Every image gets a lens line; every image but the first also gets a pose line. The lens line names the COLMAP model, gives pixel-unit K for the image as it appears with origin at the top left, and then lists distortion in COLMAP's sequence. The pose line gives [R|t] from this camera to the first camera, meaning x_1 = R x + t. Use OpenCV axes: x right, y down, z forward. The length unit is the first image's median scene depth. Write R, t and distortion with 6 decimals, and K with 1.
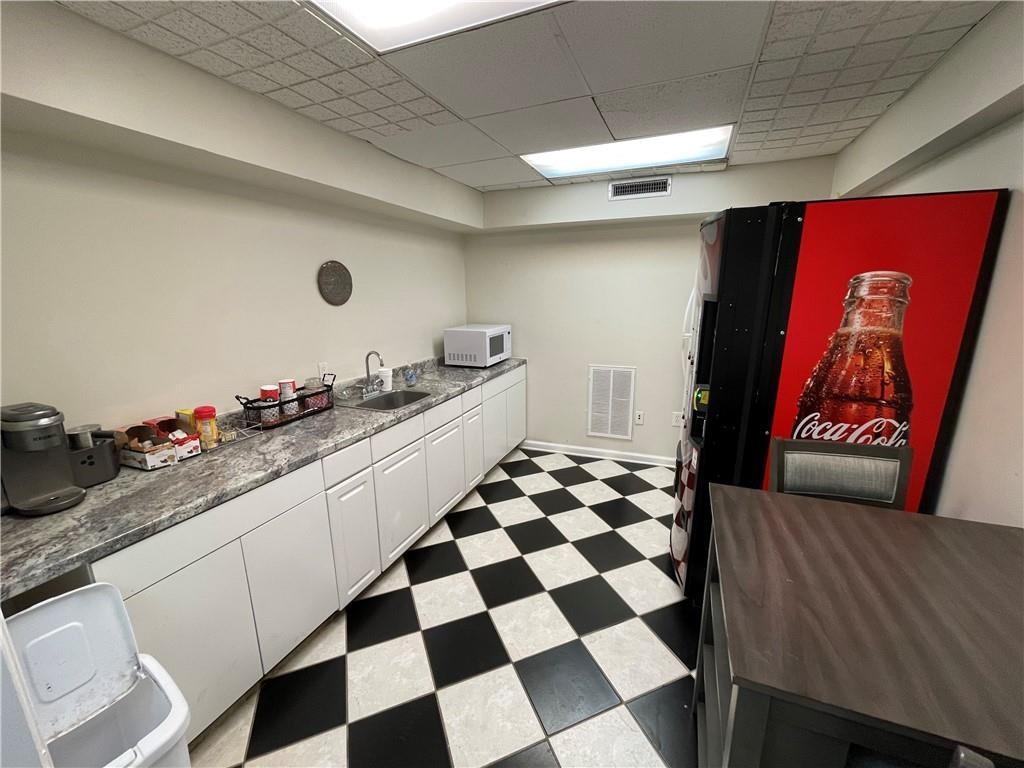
lens RADIAL K [[419.8, 0, 512.0], [0, 419.8, 384.0], [0, 0, 1]] dist [-0.001390, -0.000210]
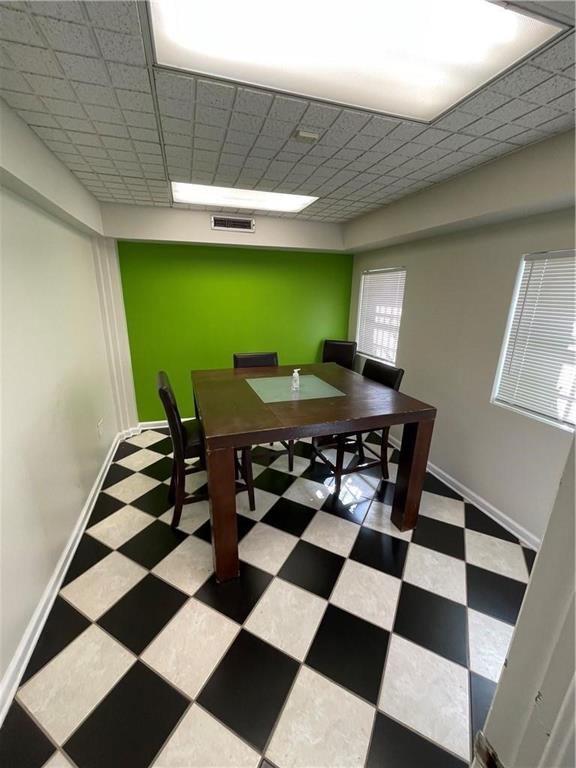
lens RADIAL K [[314.9, 0, 288.0], [0, 314.9, 384.0], [0, 0, 1]] dist [-0.001390, -0.000210]
pose [[0.768630, -0.147659, 0.622418, -0.271391], [0.112394, 0.989031, 0.095835, -0.025856], [-0.629742, -0.003705, 0.776795, 0.085309]]
